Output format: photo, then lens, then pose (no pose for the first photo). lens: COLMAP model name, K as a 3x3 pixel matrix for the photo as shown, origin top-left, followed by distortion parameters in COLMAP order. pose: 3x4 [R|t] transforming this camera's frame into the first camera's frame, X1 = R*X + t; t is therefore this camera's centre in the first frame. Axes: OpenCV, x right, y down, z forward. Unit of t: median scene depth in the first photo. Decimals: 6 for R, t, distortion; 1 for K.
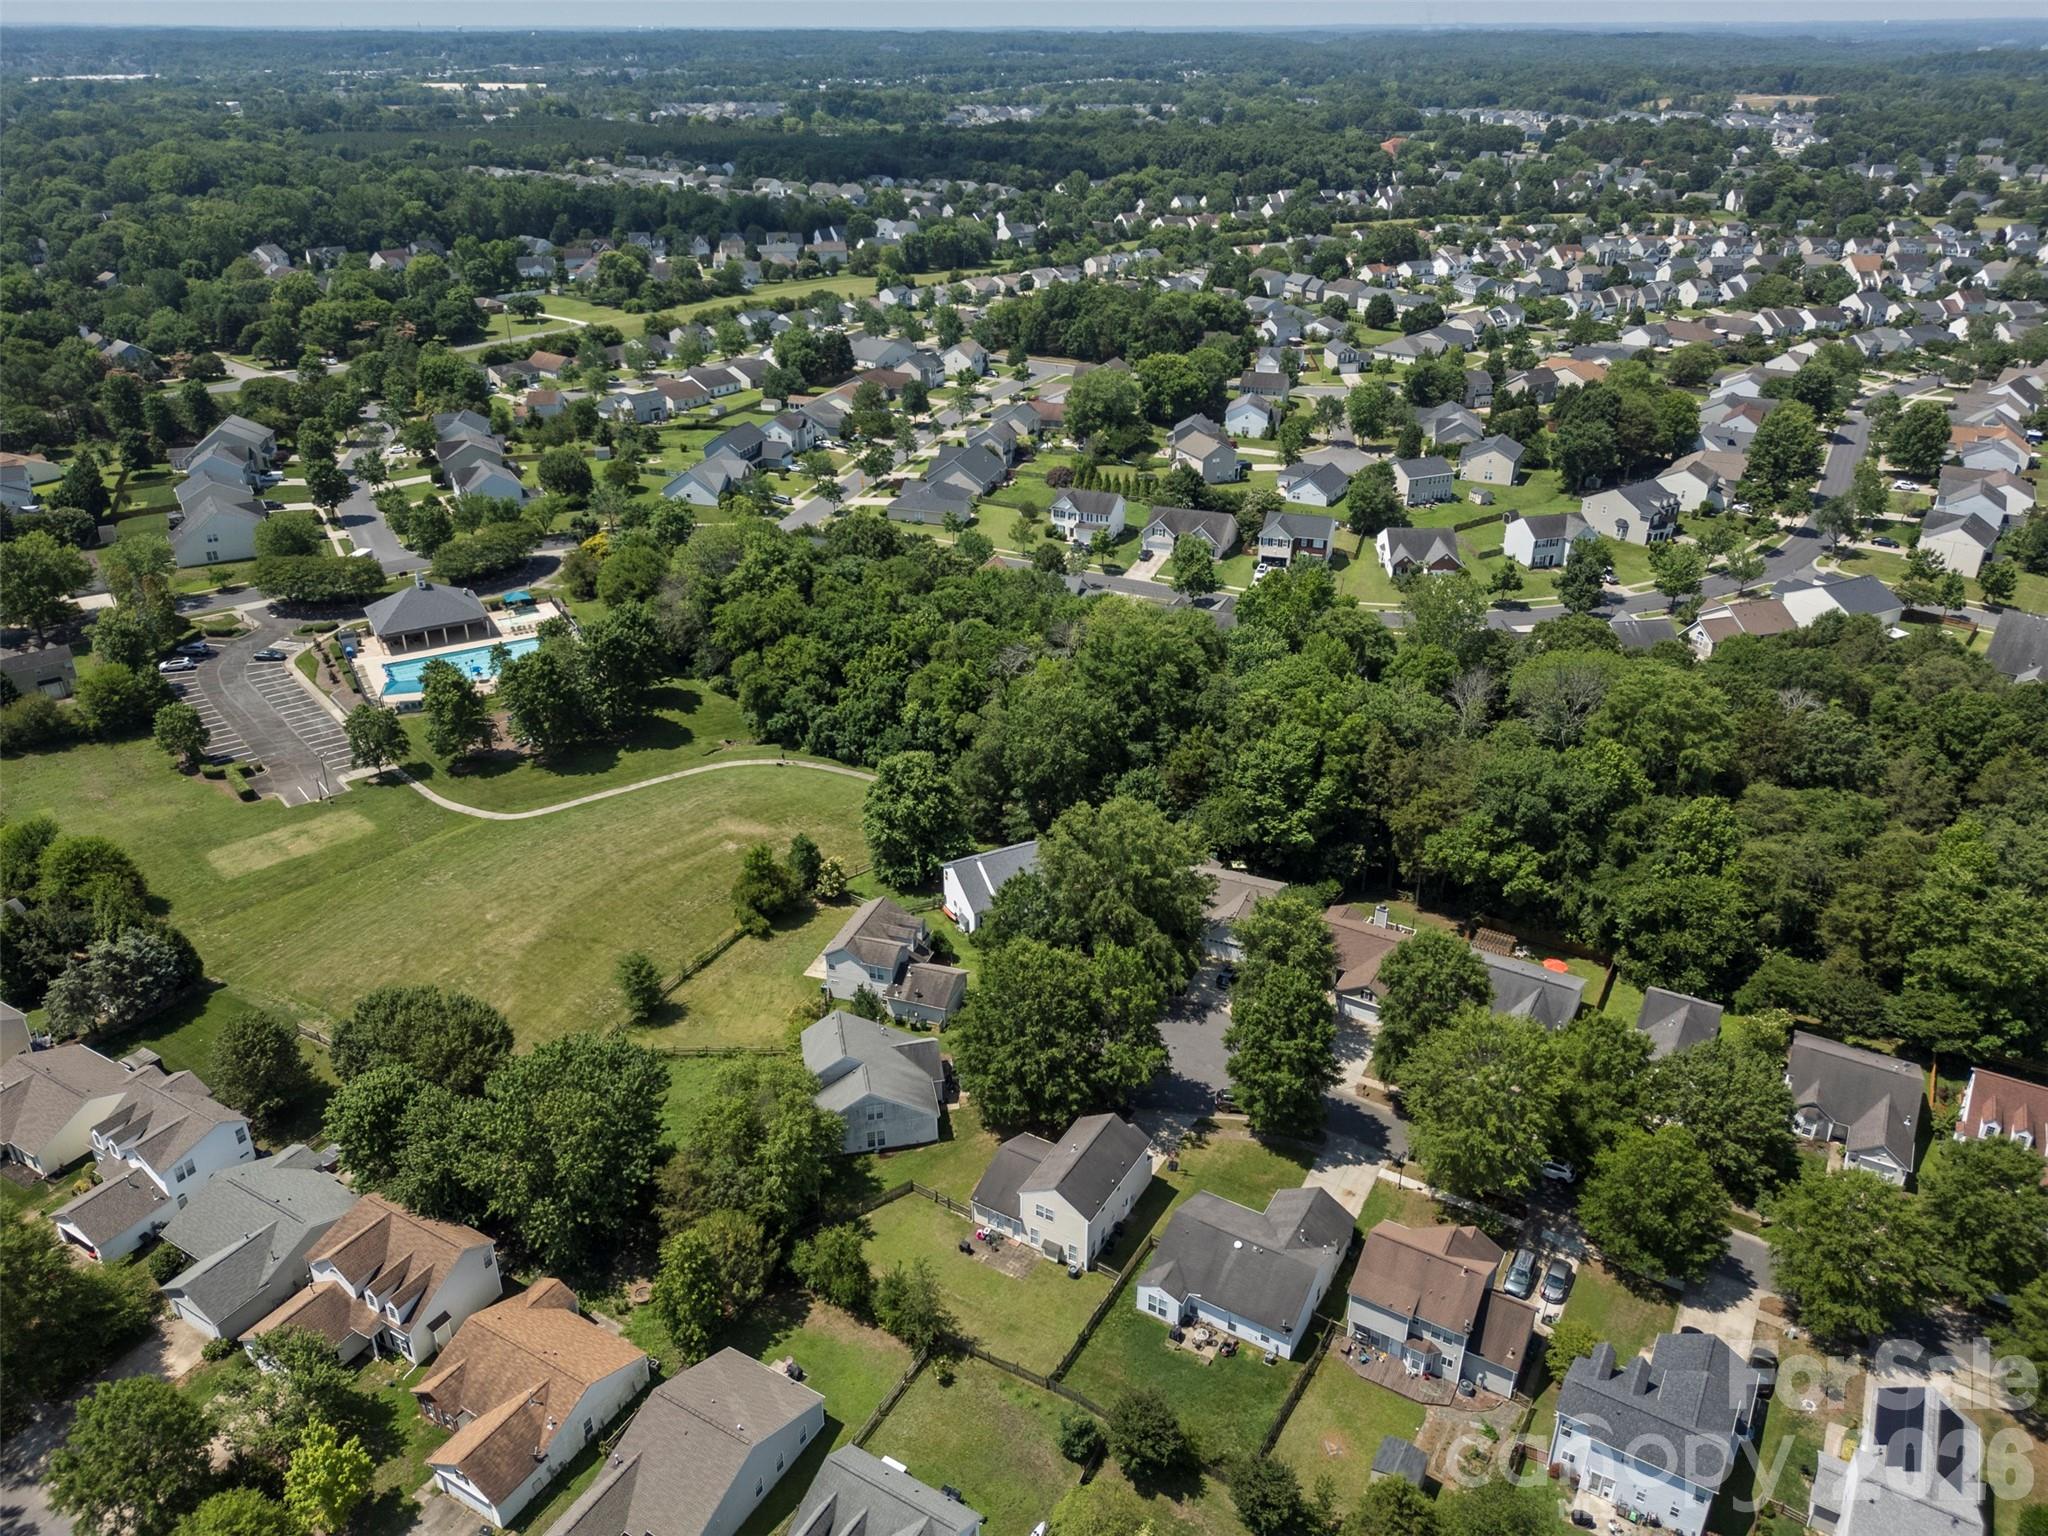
lens RADIAL K [[1450.2, 0, 1015.7], [0, 1450.2, 774.8], [0, 0, 1]] dist [0.046474, -0.031891]
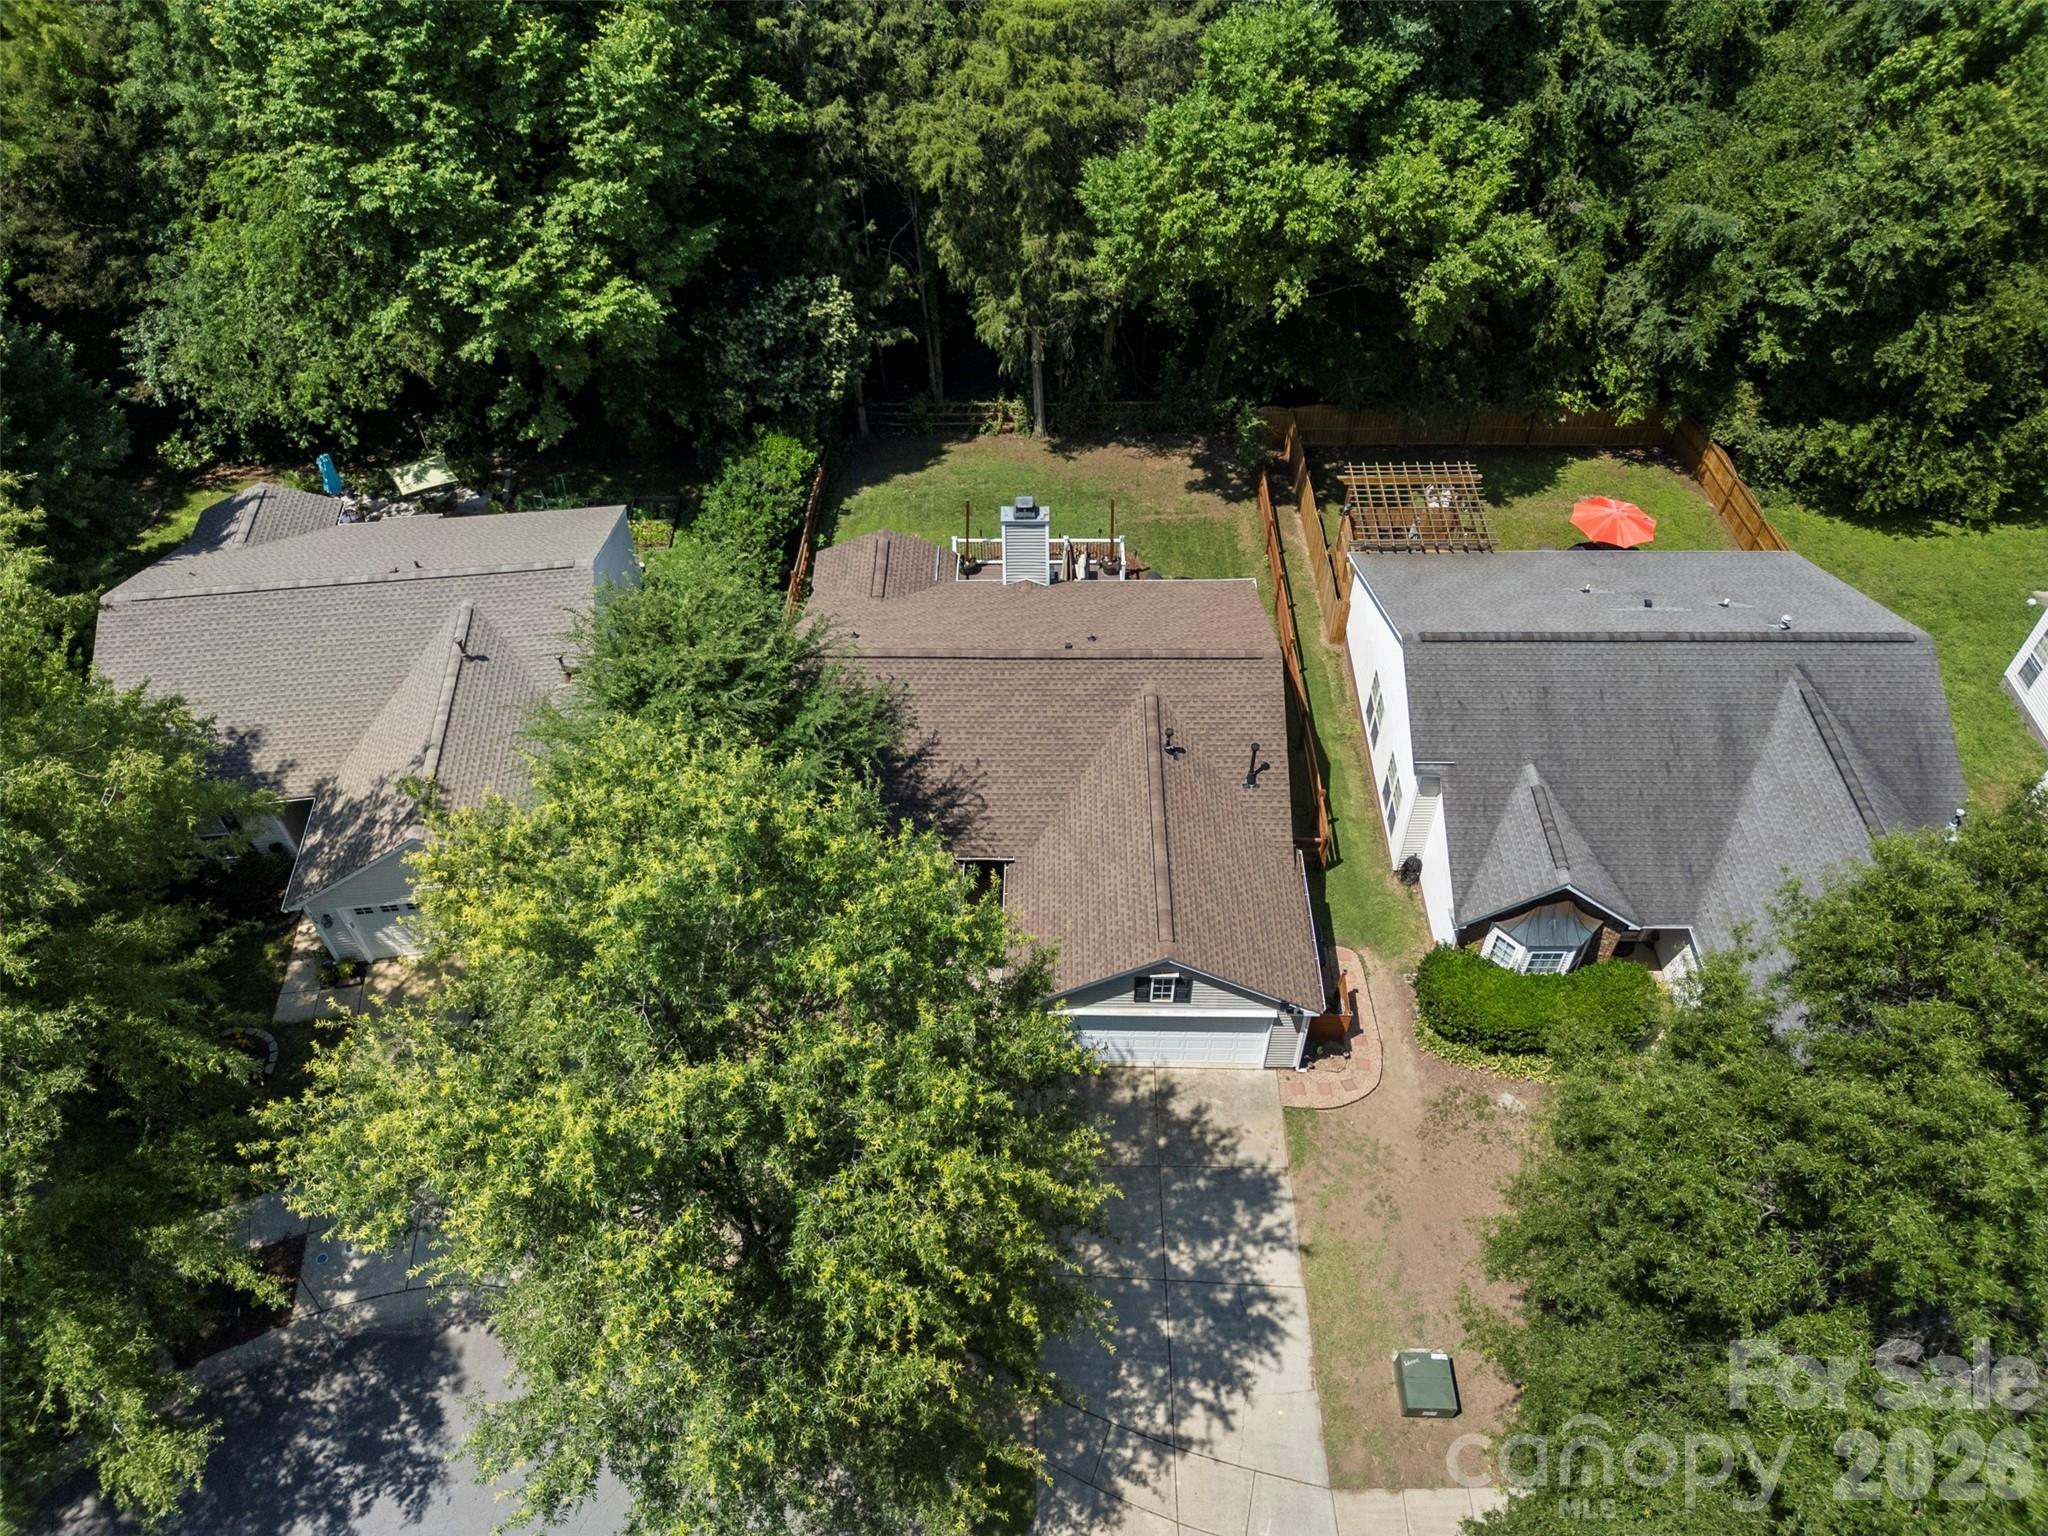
lens RADIAL K [[1450.2, 0, 1015.7], [0, 1450.2, 774.8], [0, 0, 1]] dist [0.046474, -0.031891]
pose [[0.873105, -0.368724, 0.318953, 0.150167], [0.238170, 0.893427, 0.380872, 0.036625], [-0.425398, -0.256576, 0.867874, 0.742737]]
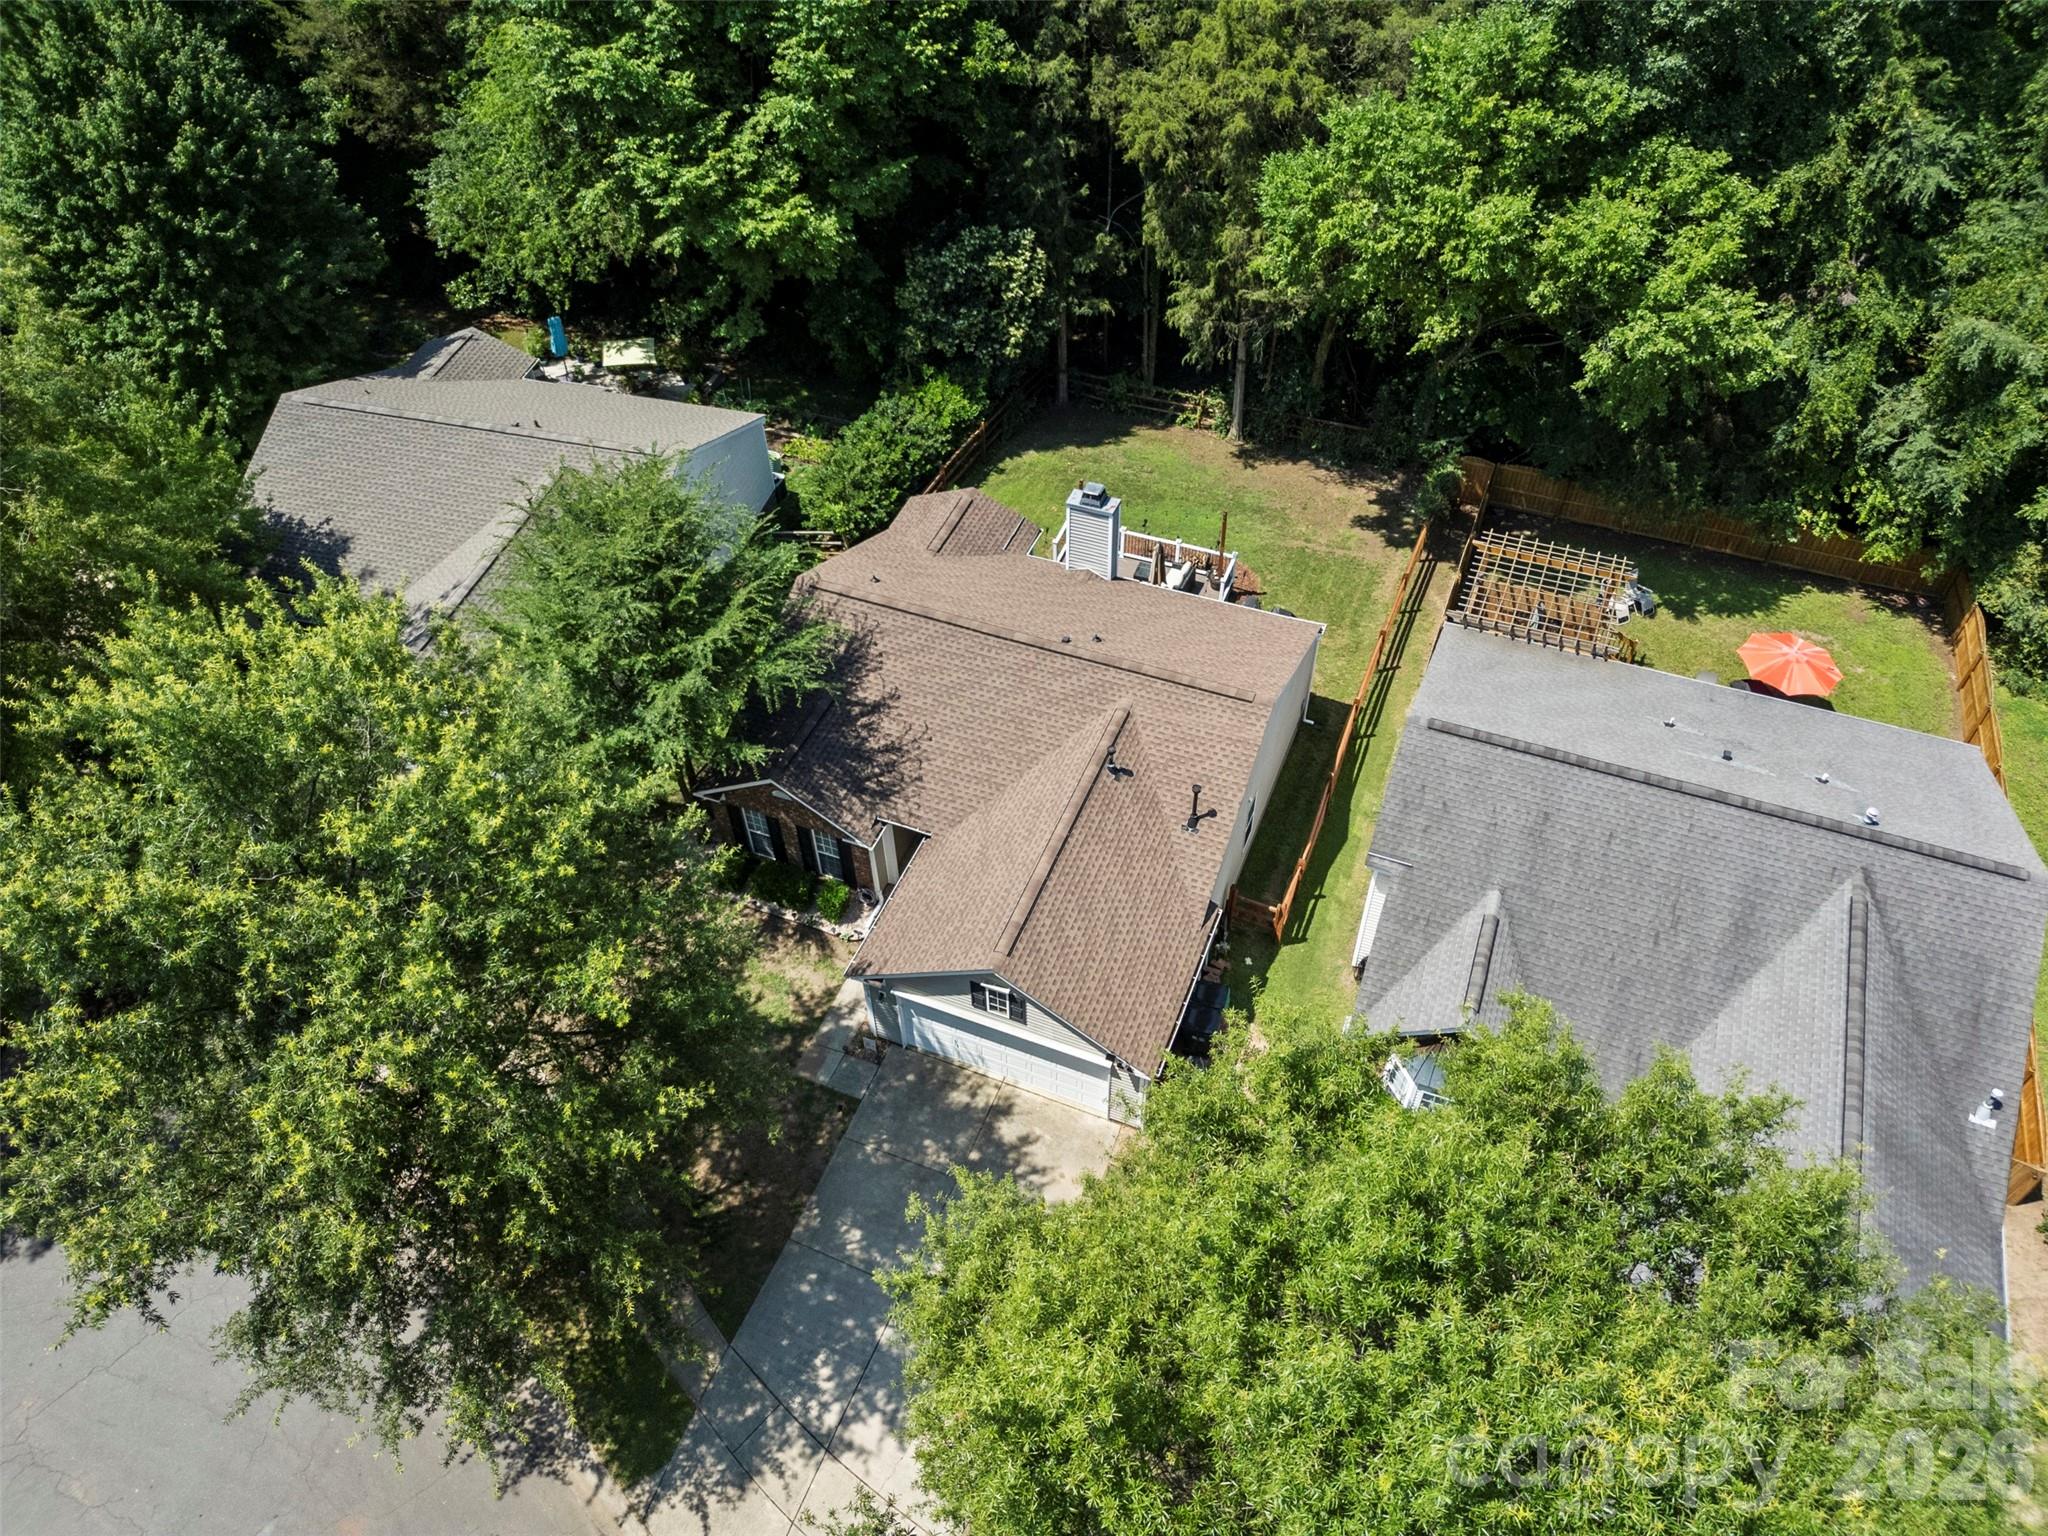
lens RADIAL K [[1450.2, 0, 1015.7], [0, 1450.2, 774.8], [0, 0, 1]] dist [0.046474, -0.031891]
pose [[0.989929, -0.119171, 0.076407, 0.207391], [0.085412, 0.933237, 0.348961, 0.048358], [-0.112892, -0.338921, 0.934017, 0.731824]]
